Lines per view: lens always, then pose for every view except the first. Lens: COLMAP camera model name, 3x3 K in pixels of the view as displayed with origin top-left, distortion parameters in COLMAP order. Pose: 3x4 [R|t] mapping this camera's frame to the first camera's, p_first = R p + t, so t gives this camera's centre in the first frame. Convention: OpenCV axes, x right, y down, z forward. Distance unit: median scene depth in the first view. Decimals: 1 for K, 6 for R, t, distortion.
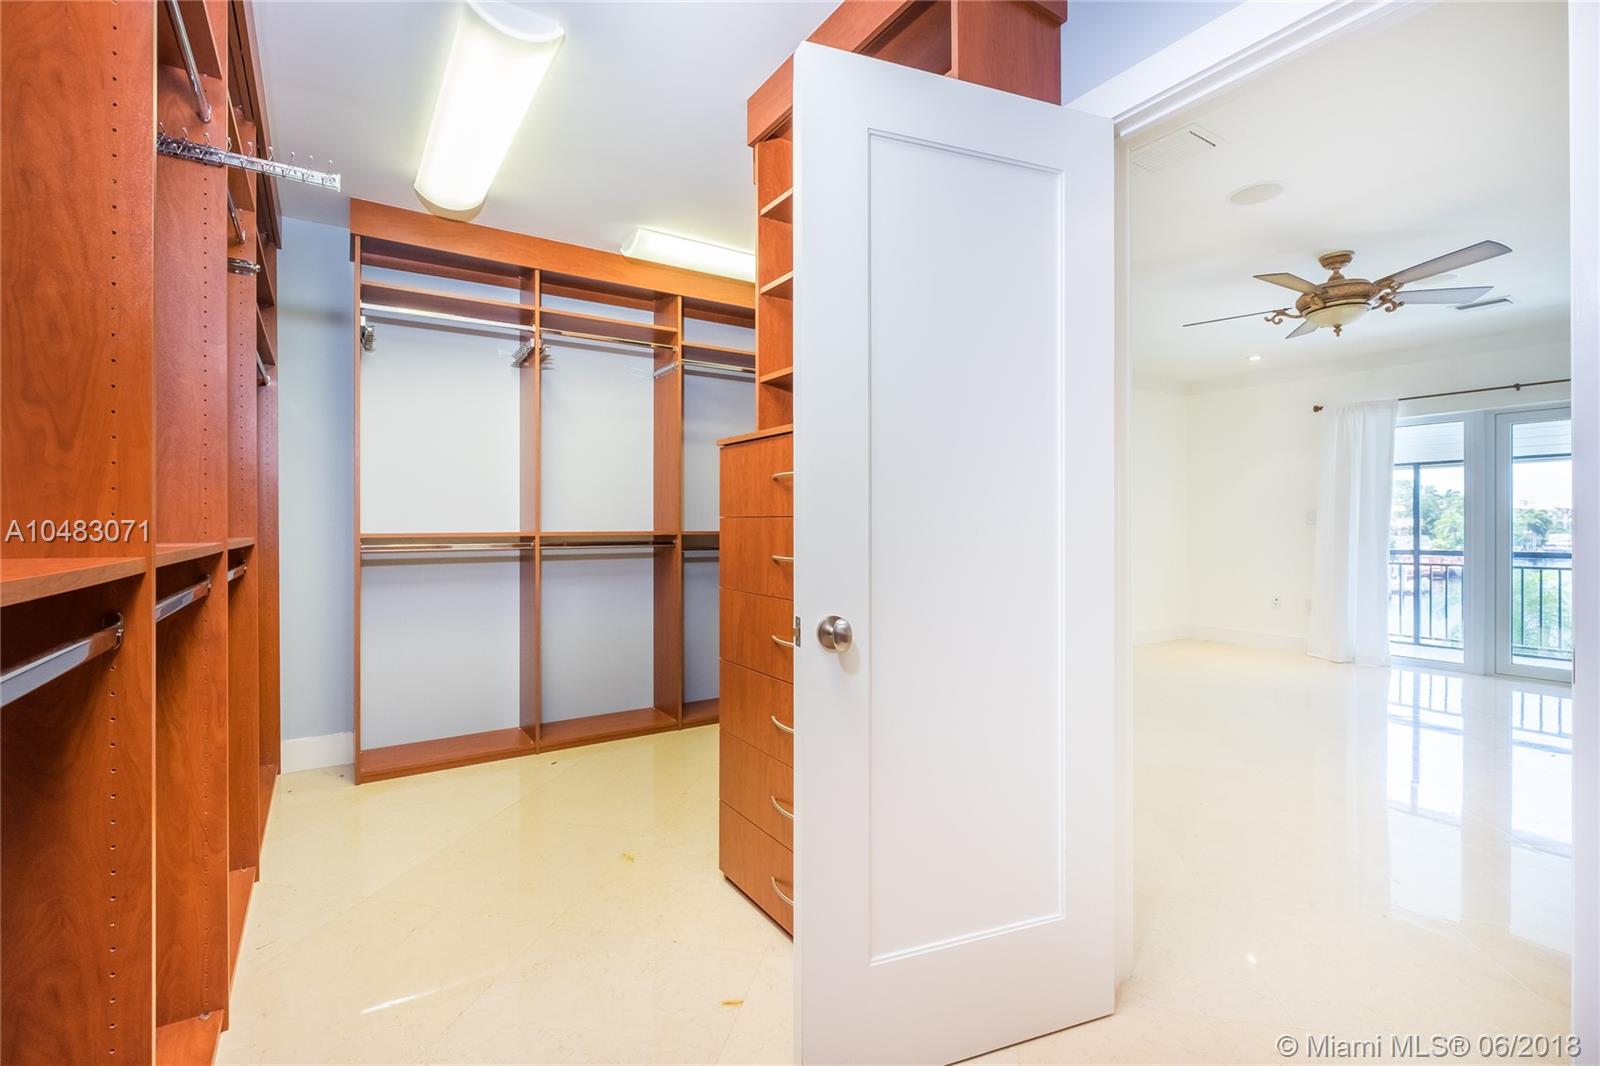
lens RADIAL K [[717.0, 0, 797.5], [0, 717.0, 529.2], [0, 0, 1]] dist [-0.001974, -0.002423]
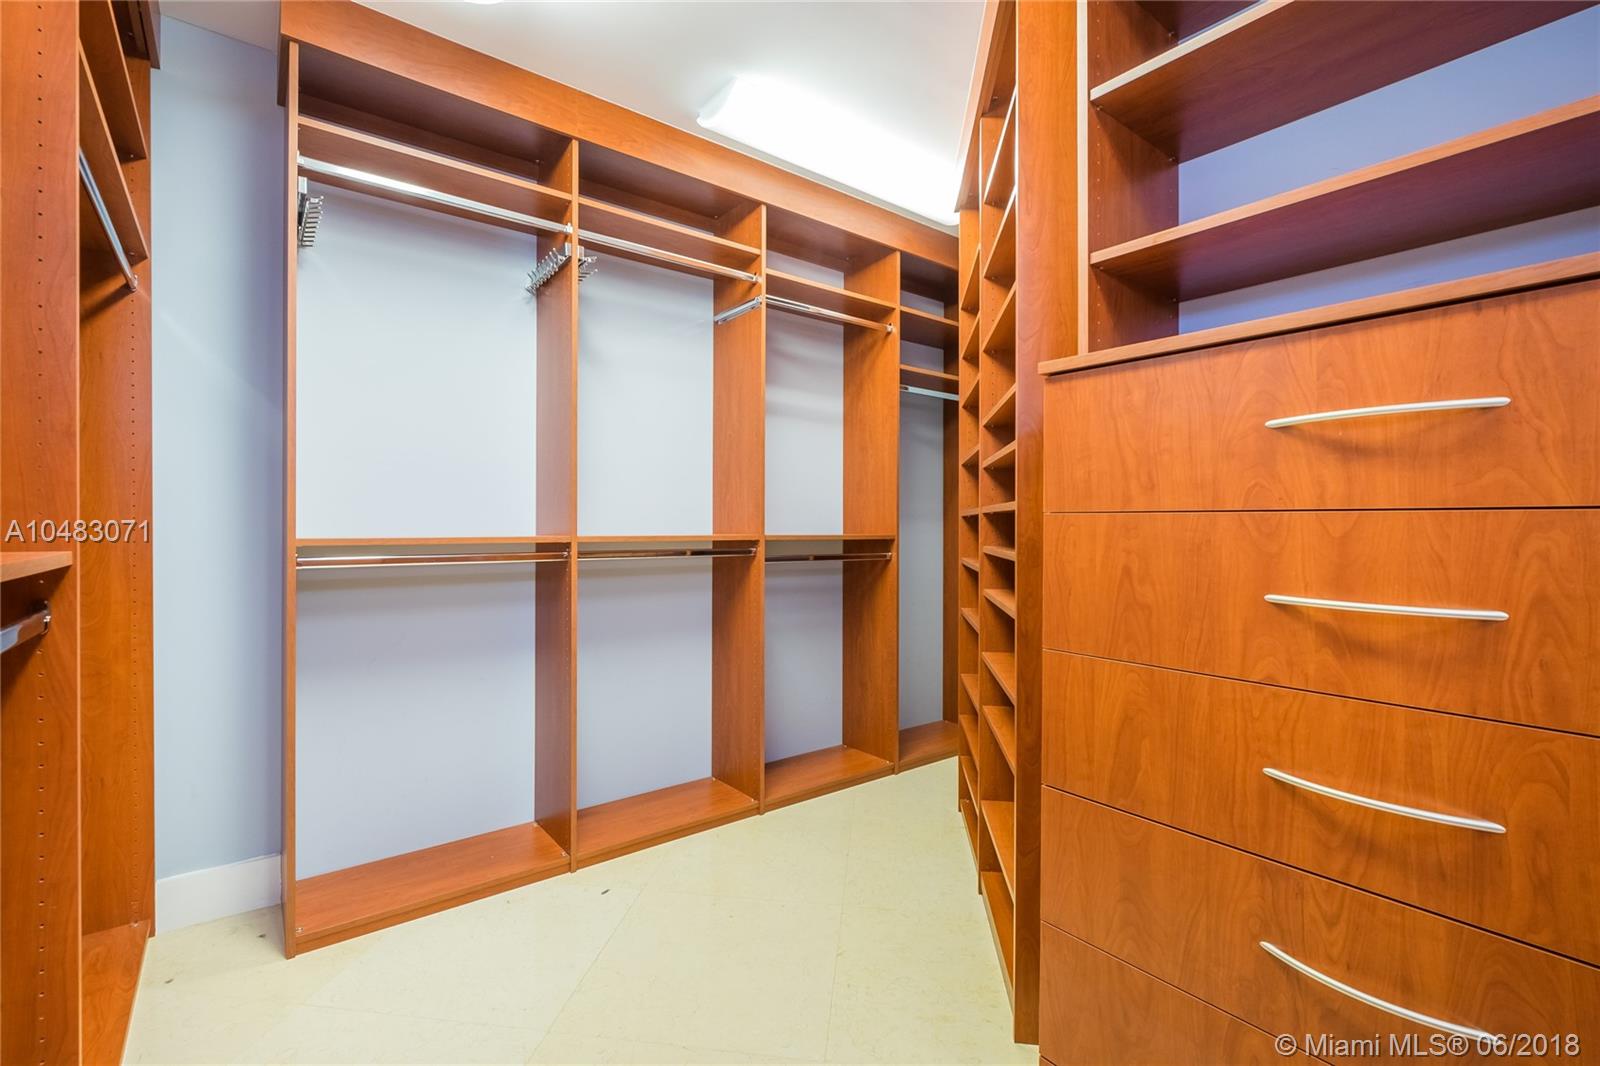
lens RADIAL K [[717.0, 0, 801.7], [0, 717.0, 531.5], [0, 0, 1]] dist [-0.001974, -0.002423]
pose [[0.996320, 0.002841, 0.085663, -0.211640], [-0.002928, 0.999995, 0.000895, -0.002005], [-0.085660, -0.001143, 0.996324, 0.323126]]
